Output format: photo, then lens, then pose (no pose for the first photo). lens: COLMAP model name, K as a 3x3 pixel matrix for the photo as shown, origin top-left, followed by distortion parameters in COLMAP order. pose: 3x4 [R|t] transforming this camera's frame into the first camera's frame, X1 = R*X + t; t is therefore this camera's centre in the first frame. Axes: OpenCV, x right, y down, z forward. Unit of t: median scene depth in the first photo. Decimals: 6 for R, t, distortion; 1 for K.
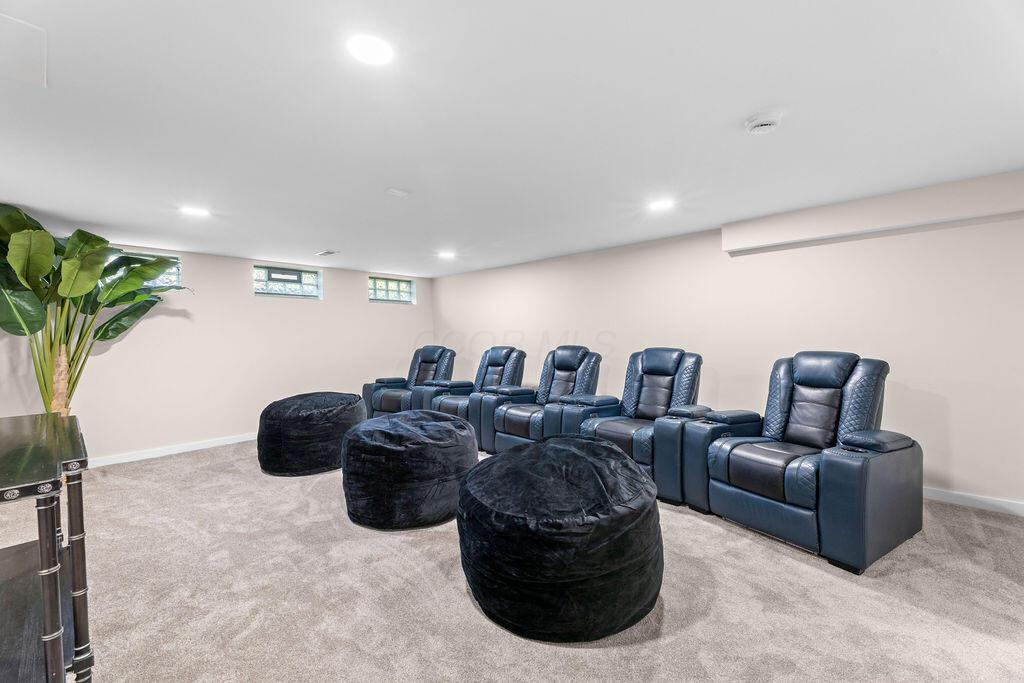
lens RADIAL K [[418.5, 0, 511.6], [0, 418.5, 344.6], [0, 0, 1]] dist [-0.003693, 0.001245]
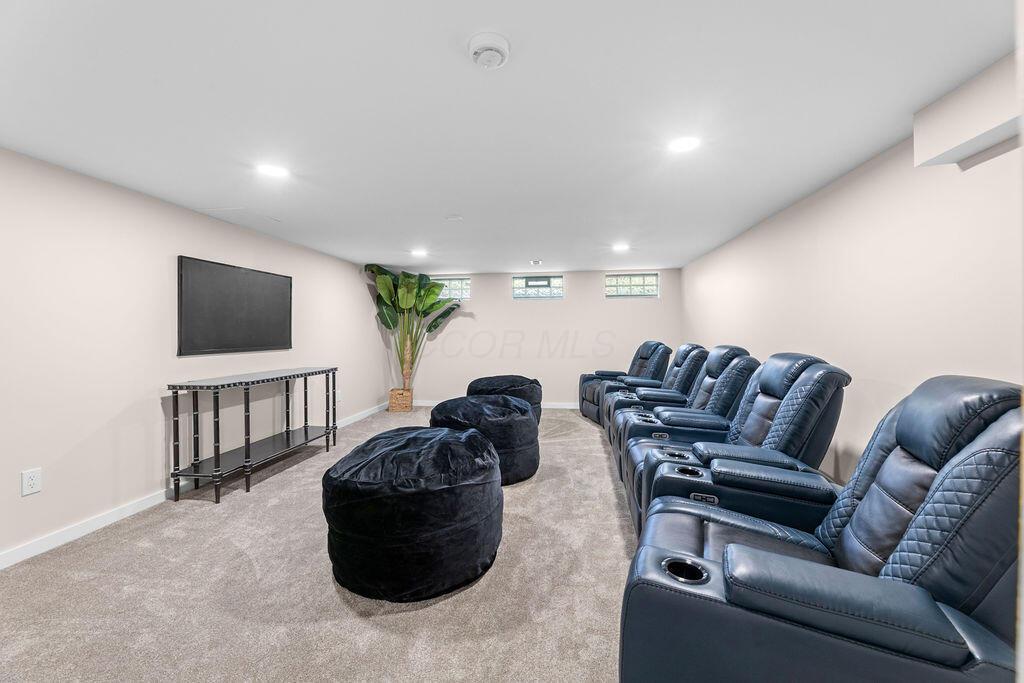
lens RADIAL K [[418.5, 0, 514.1], [0, 418.5, 338.4], [0, 0, 1]] dist [-0.003693, 0.001245]
pose [[0.579304, 0.019295, -0.814883, 0.443374], [-0.019836, 0.999757, 0.009572, -0.006875], [0.814870, 0.010619, 0.579547, 0.216089]]
